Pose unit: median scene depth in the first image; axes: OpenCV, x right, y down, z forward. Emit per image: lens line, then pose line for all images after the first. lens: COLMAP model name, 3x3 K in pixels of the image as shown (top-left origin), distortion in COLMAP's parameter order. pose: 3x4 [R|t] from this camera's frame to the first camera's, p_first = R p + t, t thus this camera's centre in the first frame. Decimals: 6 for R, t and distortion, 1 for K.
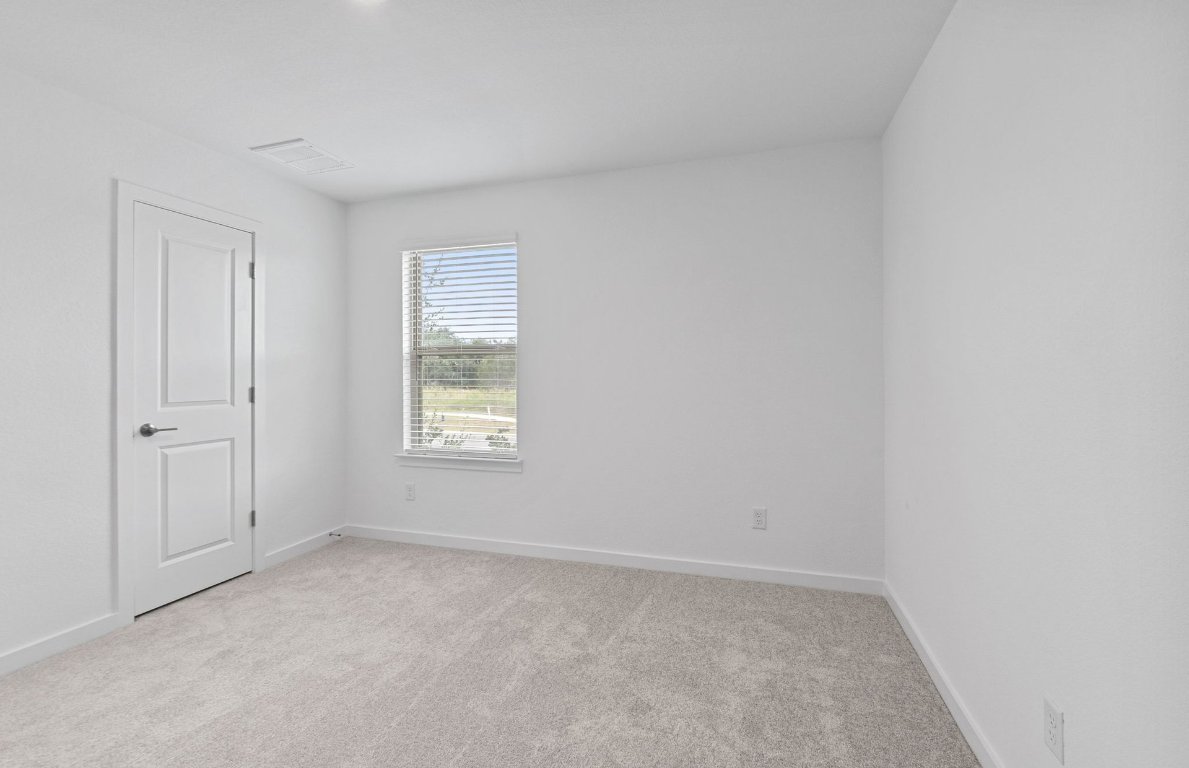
lens RADIAL K [[518.8, 0, 591.0], [0, 518.8, 373.5], [0, 0, 1]] dist [-0.000065, -0.000404]
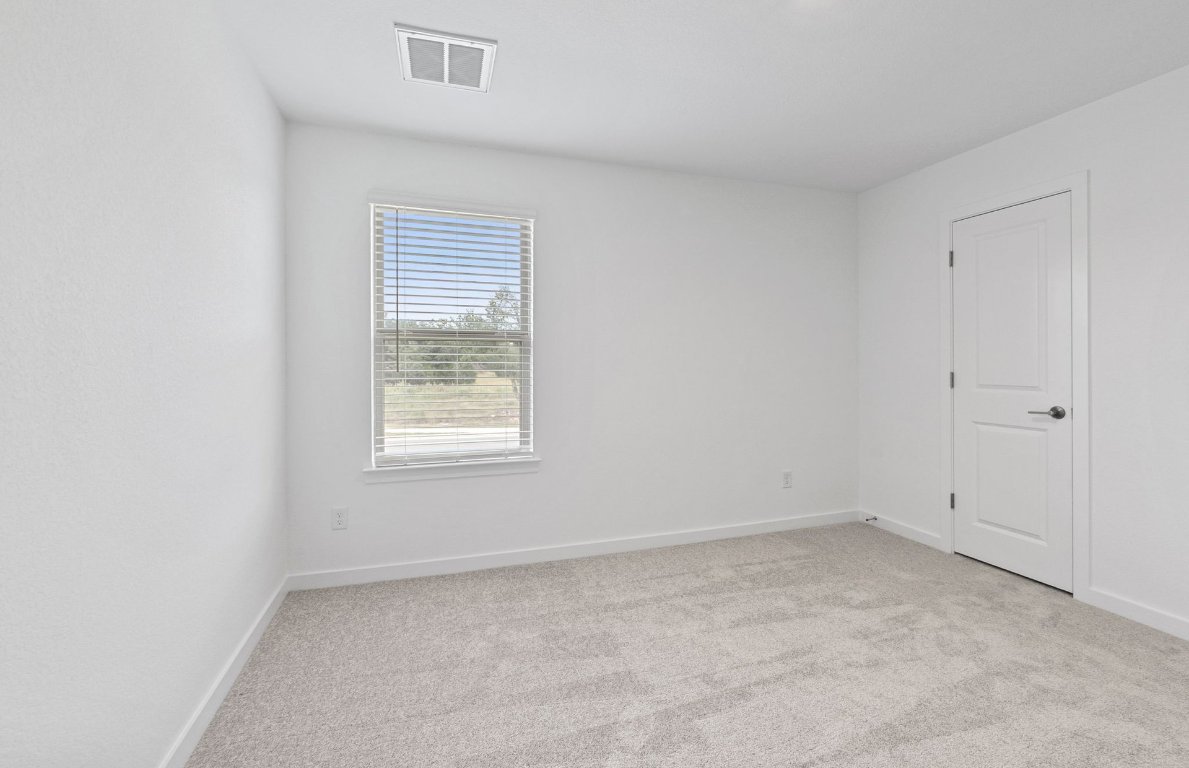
lens RADIAL K [[528.1, 0, 594.3], [0, 528.1, 360.3], [0, 0, 1]] dist [-0.000496, -0.000080]
pose [[0.816273, -0.001526, 0.577664, -0.558182], [0.006125, 0.999963, -0.006012, 0.002068], [-0.577634, 0.008445, 0.816252, 0.171284]]
